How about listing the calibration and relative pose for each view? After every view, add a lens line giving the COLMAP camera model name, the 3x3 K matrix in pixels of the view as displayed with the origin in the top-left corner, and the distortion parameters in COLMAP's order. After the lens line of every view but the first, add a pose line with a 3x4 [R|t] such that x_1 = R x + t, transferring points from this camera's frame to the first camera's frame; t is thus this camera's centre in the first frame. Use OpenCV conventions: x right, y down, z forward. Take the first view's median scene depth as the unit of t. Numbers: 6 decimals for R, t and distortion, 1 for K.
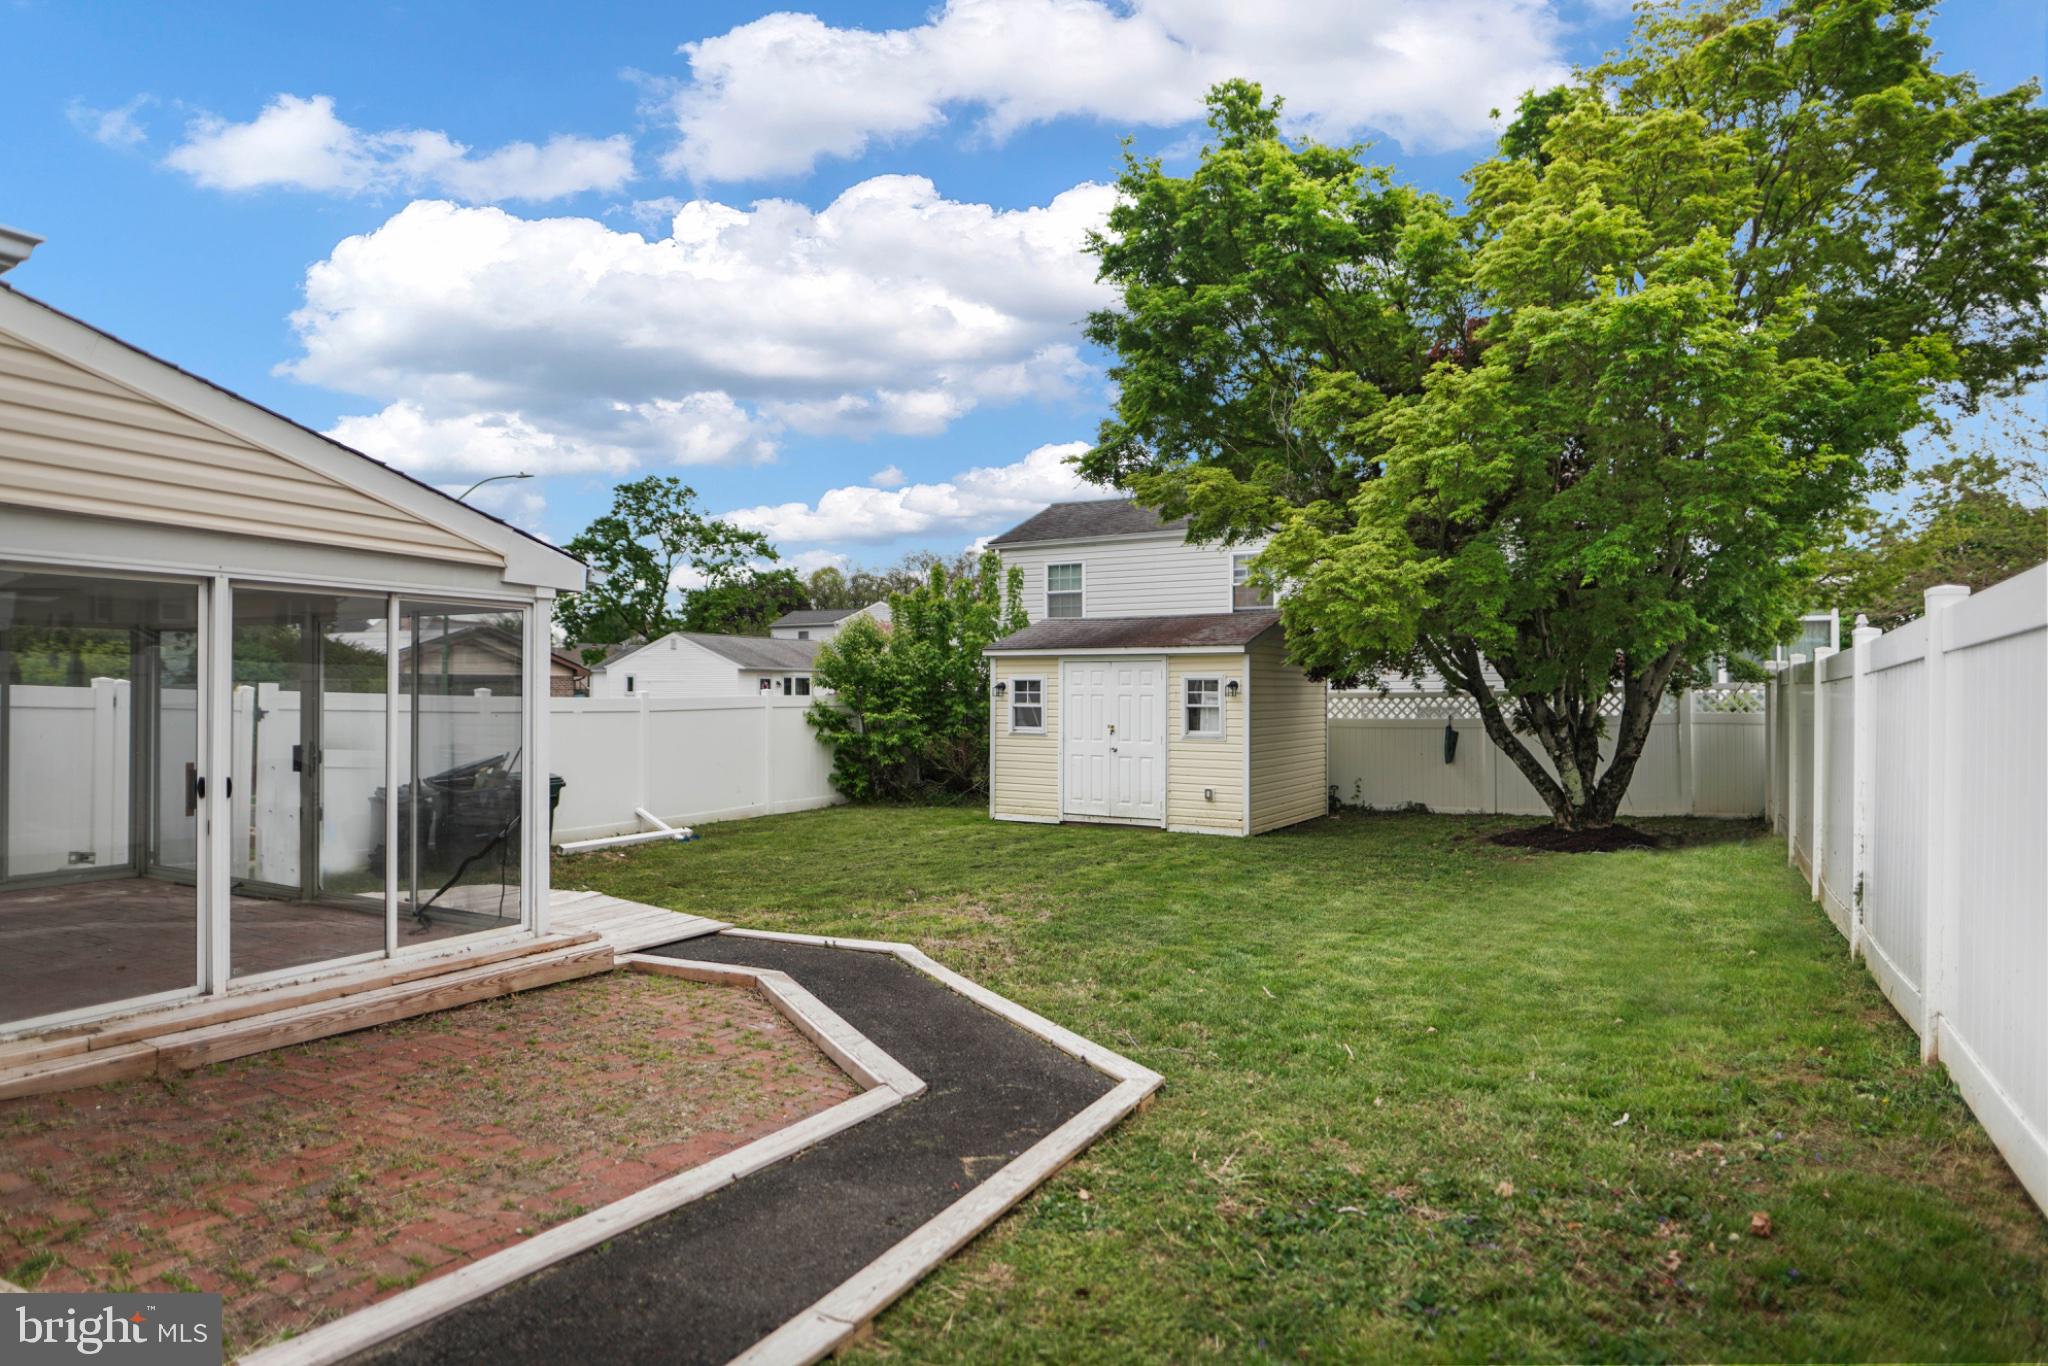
lens RADIAL K [[1195.3, 0, 1032.4], [0, 1195.3, 678.0], [0, 0, 1]] dist [-0.018389, -0.001680]
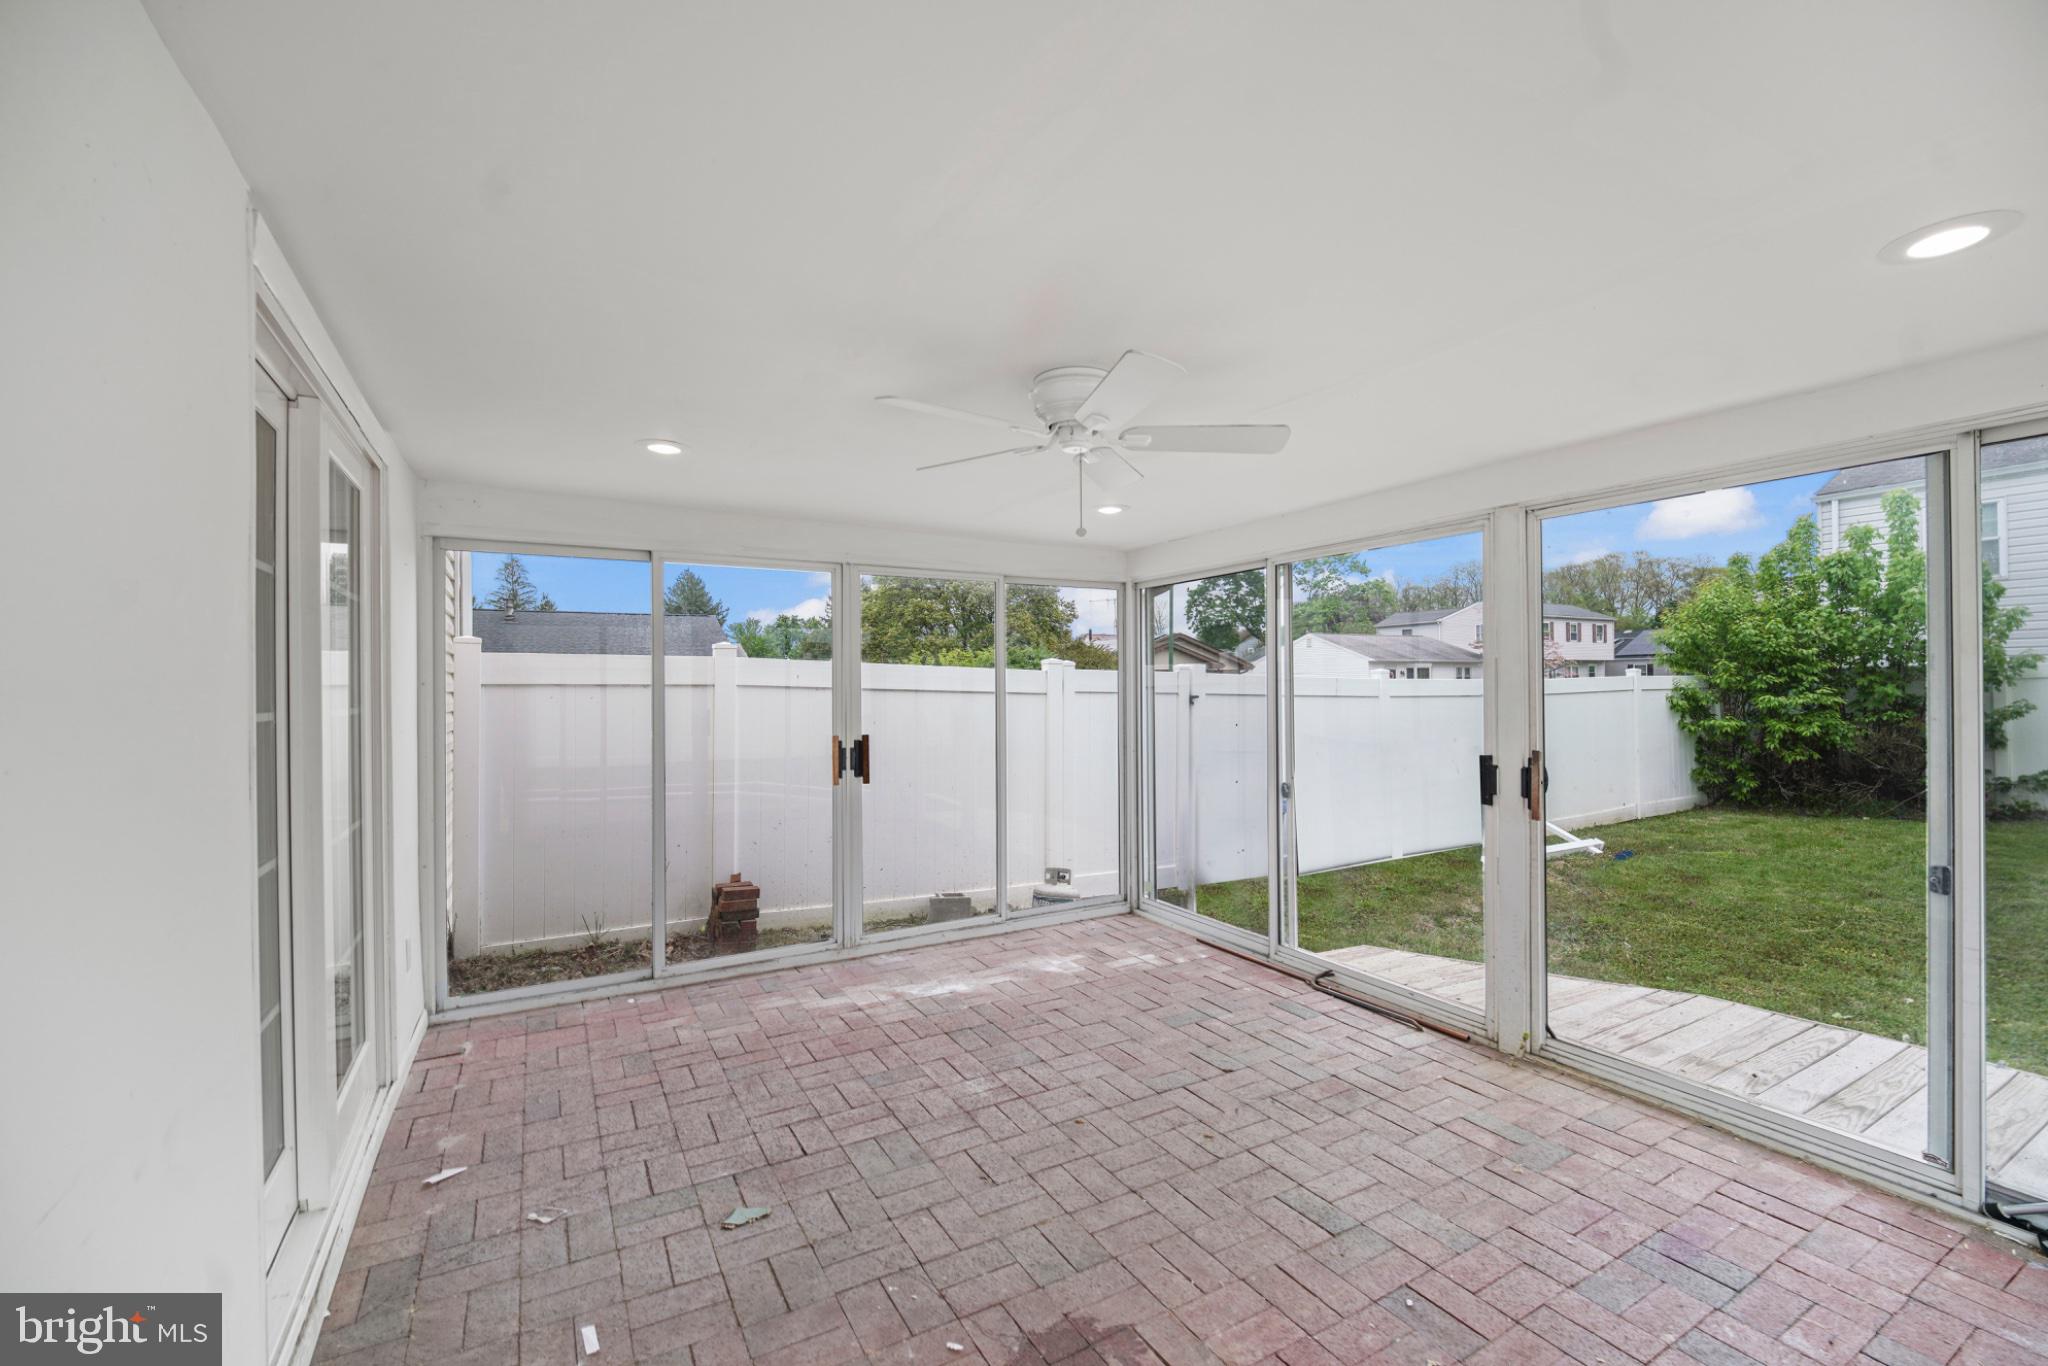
lens RADIAL K [[855.6, 0, 1016.2], [0, 855.6, 671.9], [0, 0, 1]] dist [-0.017631, 0.000019]
pose [[0.850466, -0.019768, -0.525659, -0.307252], [0.018822, 0.999797, -0.007147, 0.008438], [0.525693, -0.003816, 0.850666, 0.286884]]
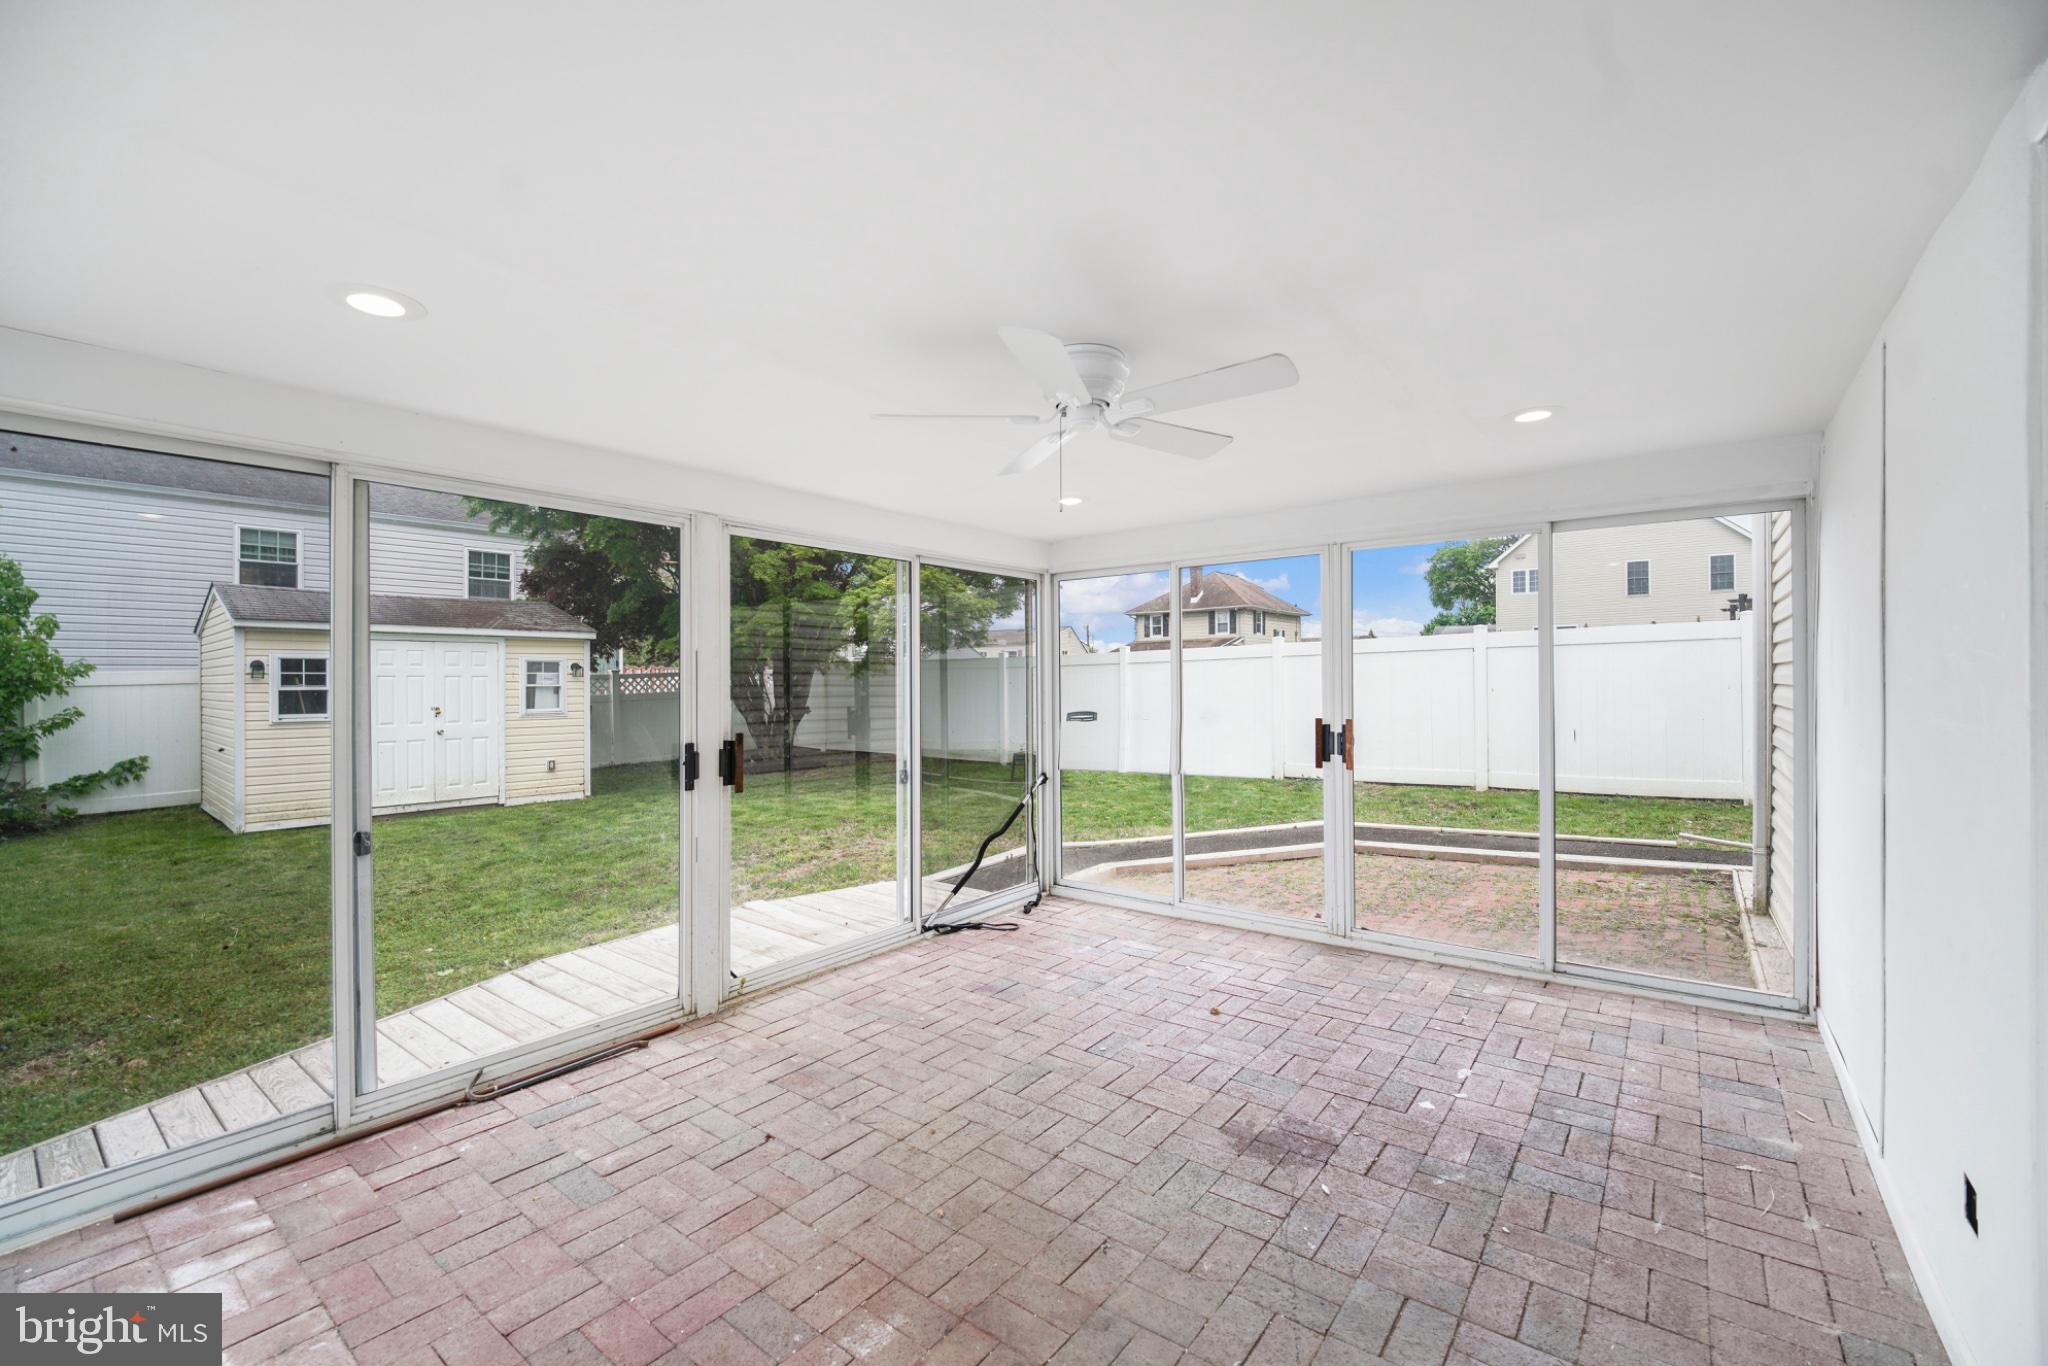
lens RADIAL K [[855.6, 0, 1037.1], [0, 855.6, 681.1], [0, 0, 1]] dist [-0.017631, 0.000019]
pose [[0.142388, -0.003922, 0.989803, -0.510055], [-0.005080, 0.999976, 0.004693, 0.012078], [-0.989798, -0.005696, 0.142364, 0.399589]]
